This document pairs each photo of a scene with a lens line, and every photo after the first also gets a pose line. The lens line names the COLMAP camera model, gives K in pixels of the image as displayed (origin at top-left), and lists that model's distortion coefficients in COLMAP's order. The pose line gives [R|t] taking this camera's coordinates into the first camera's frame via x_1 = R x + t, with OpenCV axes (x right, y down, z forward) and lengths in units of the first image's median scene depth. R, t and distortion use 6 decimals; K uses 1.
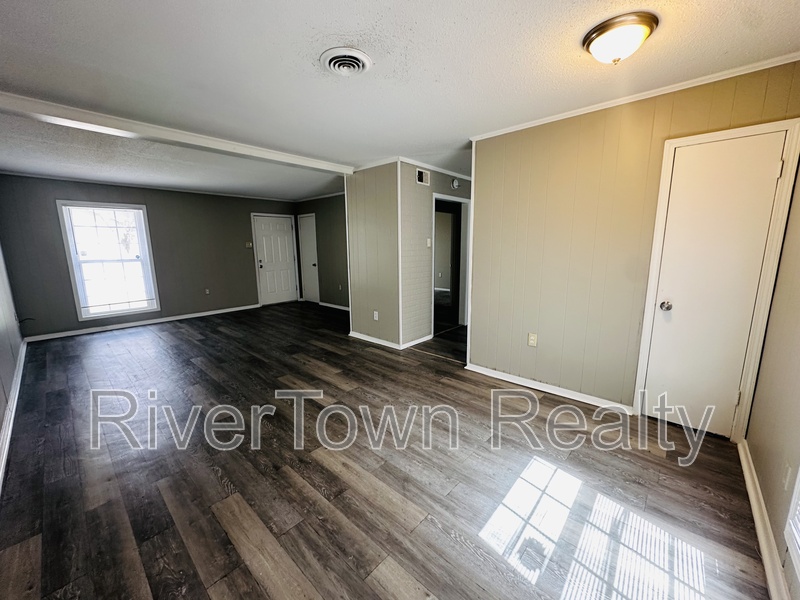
lens RADIAL K [[319.1, 0, 400.0], [0, 319.1, 300.0], [0, 0, 1]] dist [-0.004065, 0.000342]
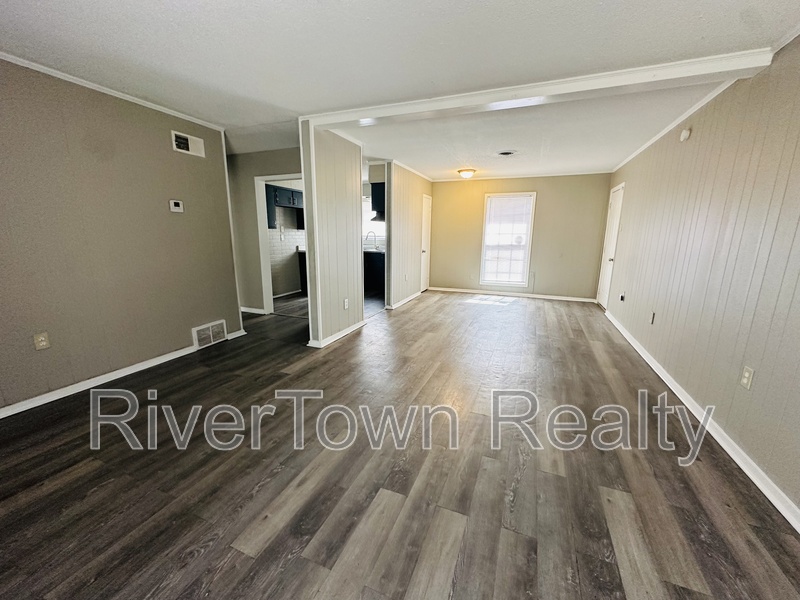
lens RADIAL K [[319.1, 0, 400.0], [0, 319.1, 300.0], [0, 0, 1]] dist [-0.004065, 0.000342]
pose [[-0.336911, -0.190061, 0.922154, -1.120308], [0.155284, 0.954785, 0.253519, -0.195734], [-0.928643, 0.228609, -0.292165, 1.294251]]
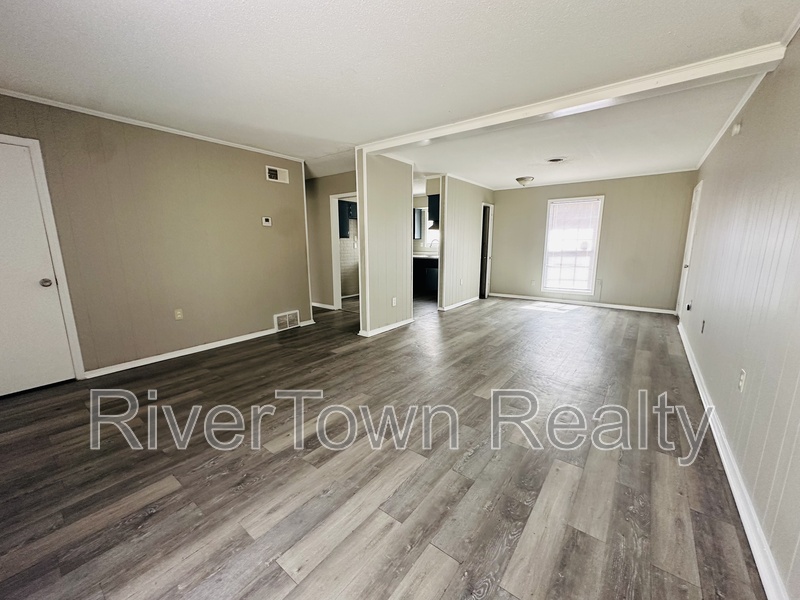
lens RADIAL K [[319.1, 0, 400.0], [0, 319.1, 300.0], [0, 0, 1]] dist [-0.004065, 0.000342]
pose [[-0.075470, -0.171712, 0.982252, -1.277381], [0.175151, 0.967463, 0.182584, -0.167009], [-0.981645, 0.185822, -0.042939, 1.182974]]
